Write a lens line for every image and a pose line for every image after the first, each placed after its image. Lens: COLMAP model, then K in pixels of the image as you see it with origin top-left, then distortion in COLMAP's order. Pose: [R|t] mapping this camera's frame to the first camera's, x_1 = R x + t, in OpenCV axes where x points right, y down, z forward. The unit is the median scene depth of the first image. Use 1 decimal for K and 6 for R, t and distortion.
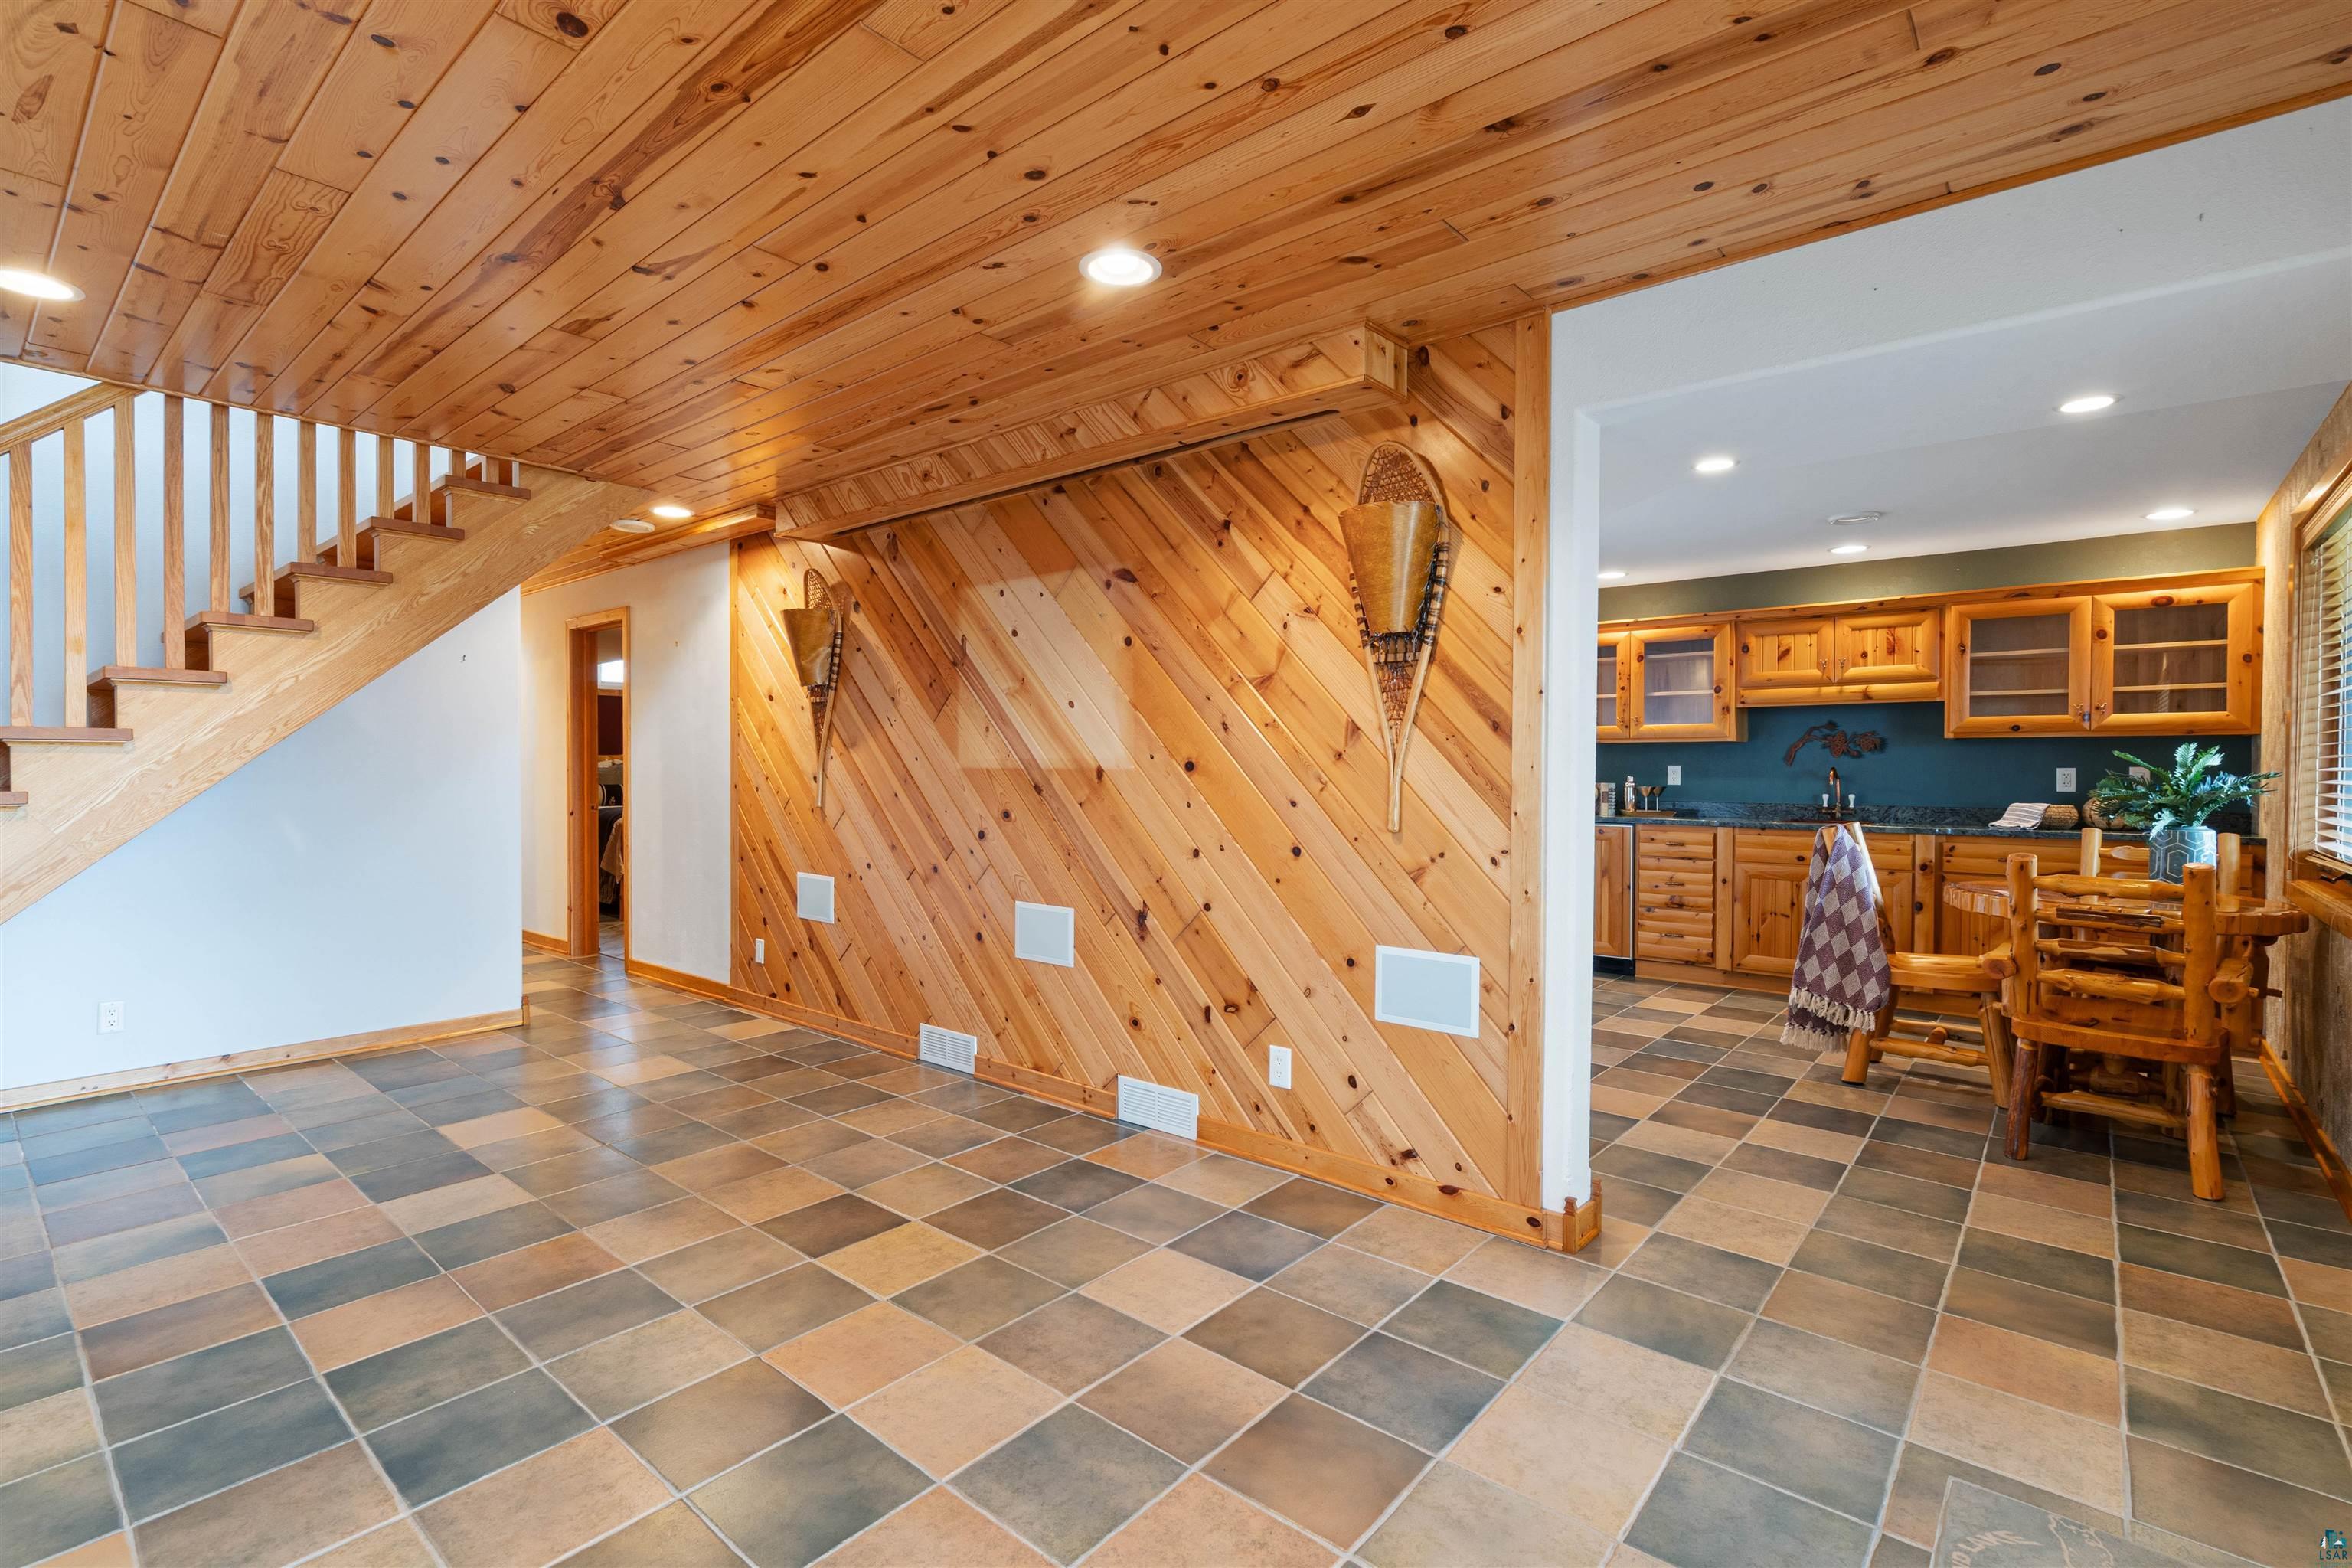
lens RADIAL K [[1082.3, 0, 1164.3], [0, 1082.3, 781.8], [0, 0, 1]] dist [-0.004109, 0.001564]
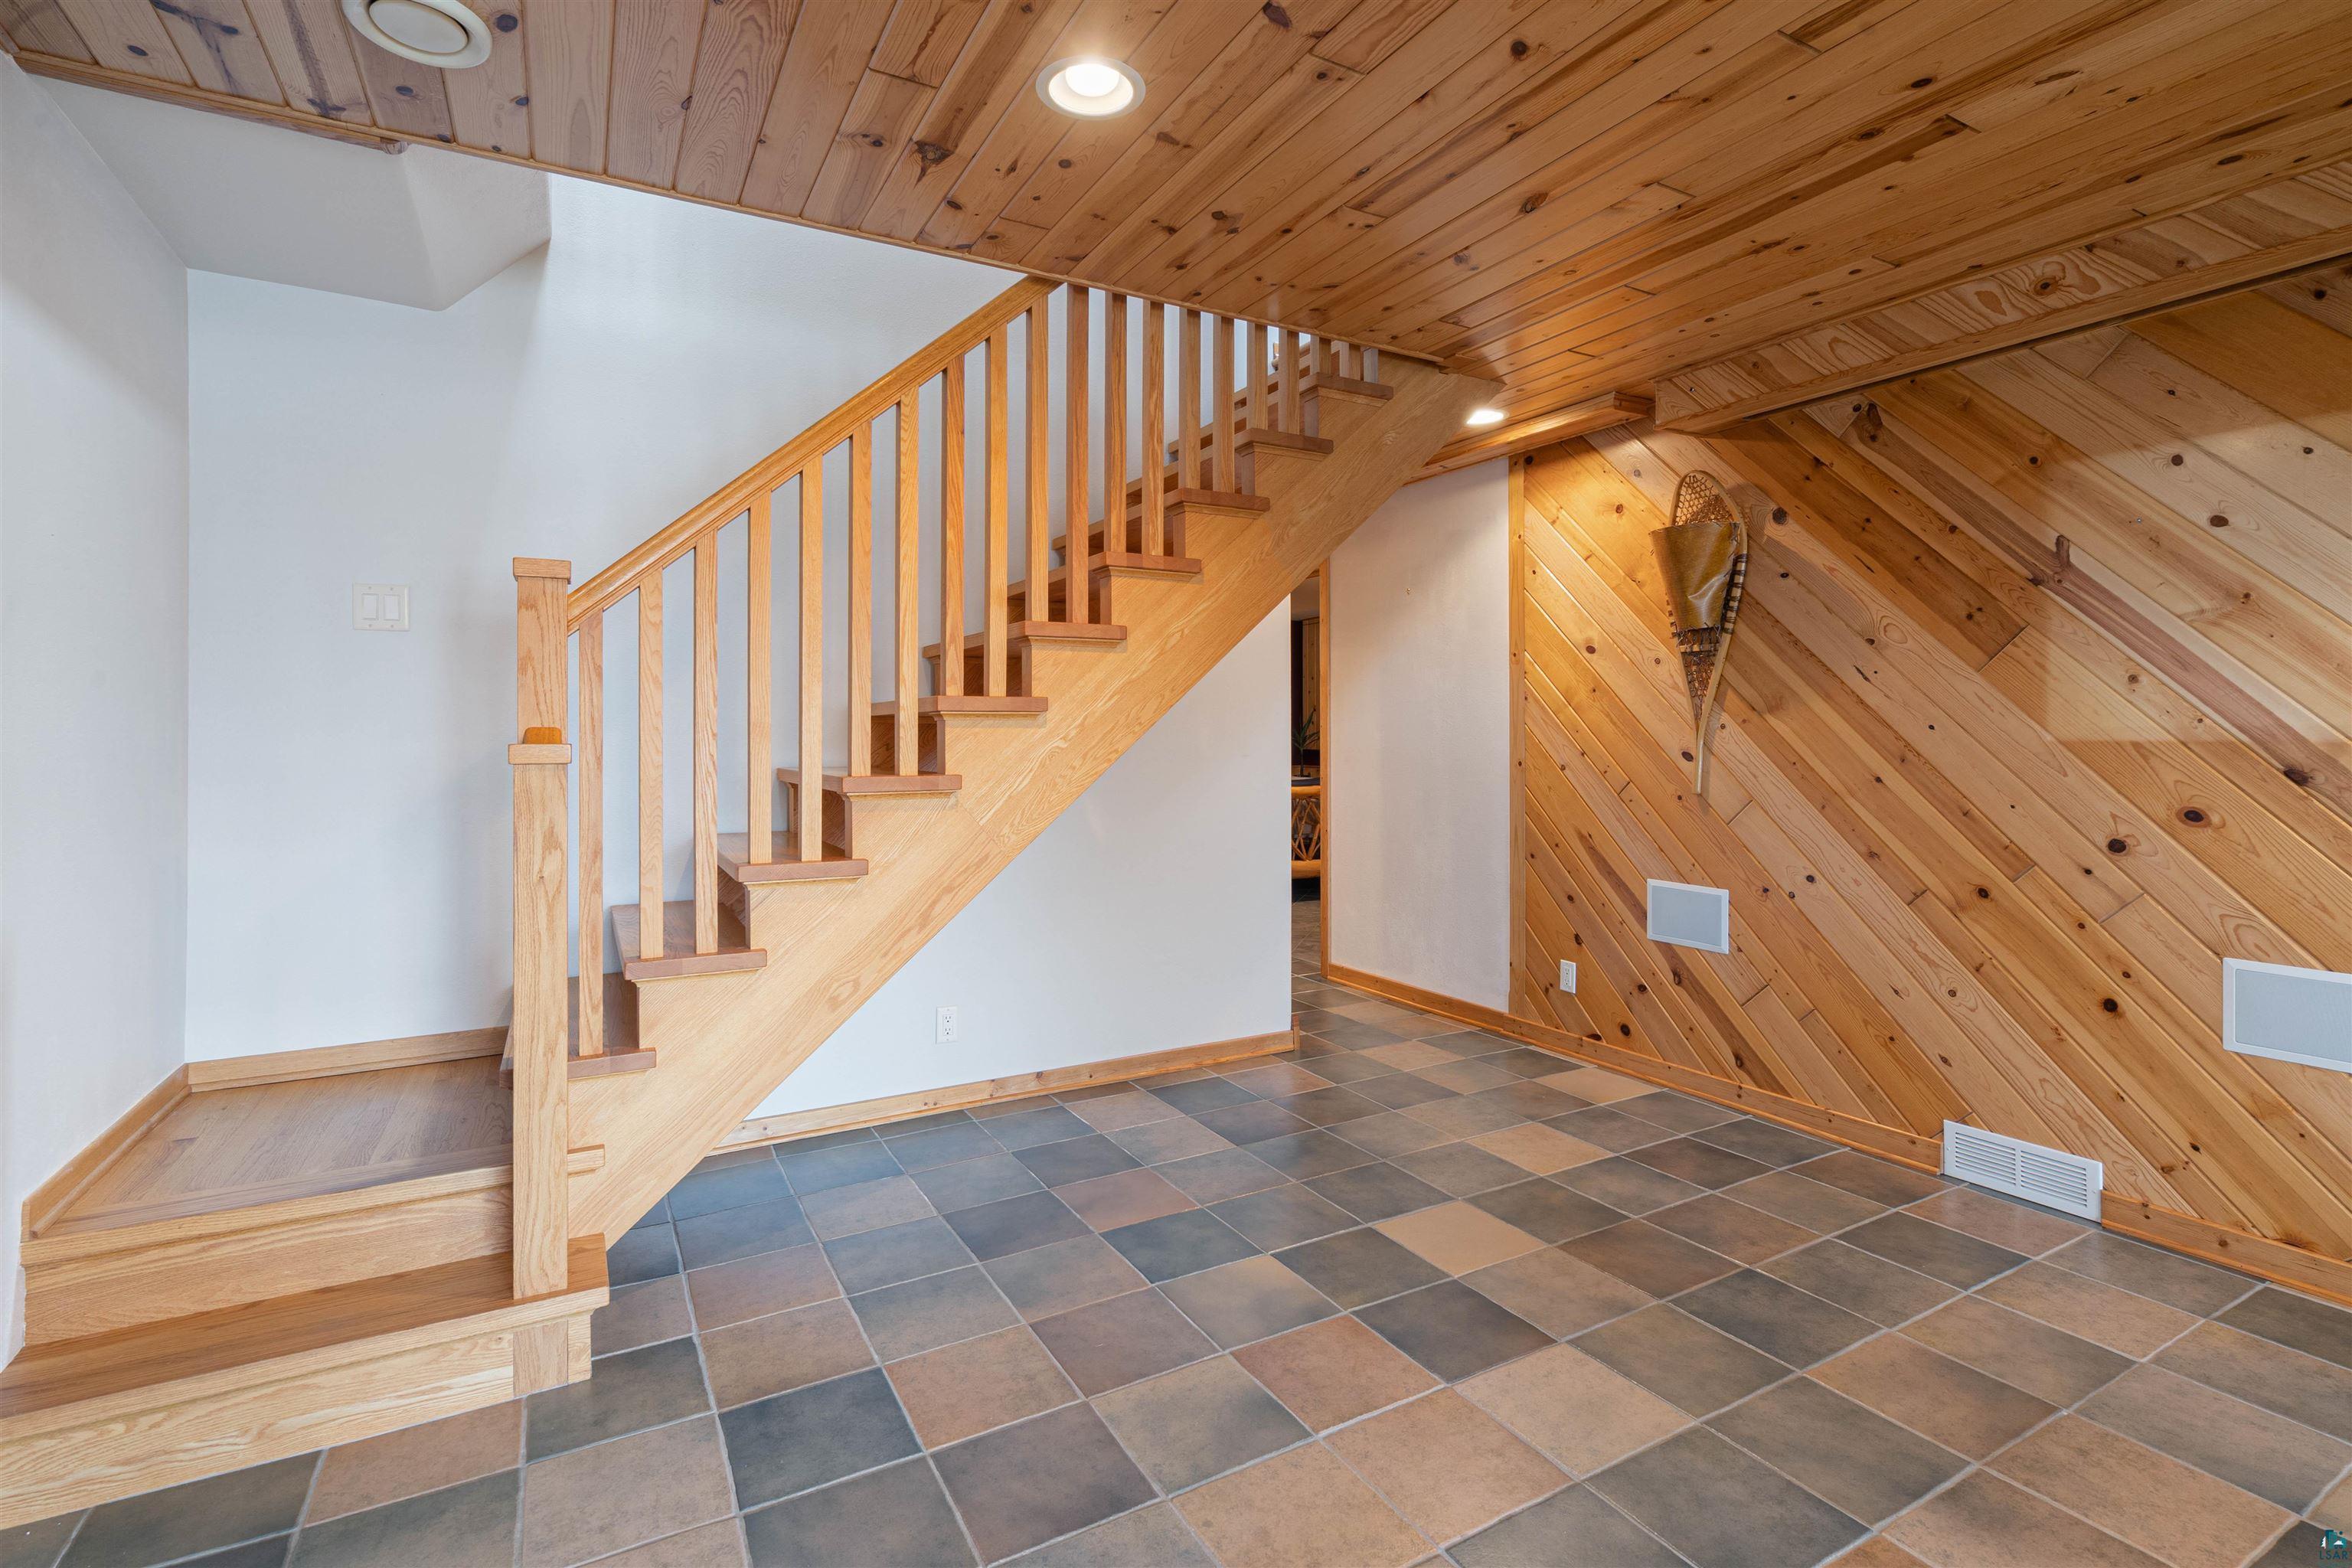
lens RADIAL K [[1082.3, 0, 1154.0], [0, 1082.3, 735.3], [0, 0, 1]] dist [-0.004109, 0.001564]
pose [[0.938216, -0.005200, -0.346010, -0.412958], [0.000279, 0.999898, -0.014272, -0.005879], [0.346049, 0.013294, 0.938122, 0.180094]]
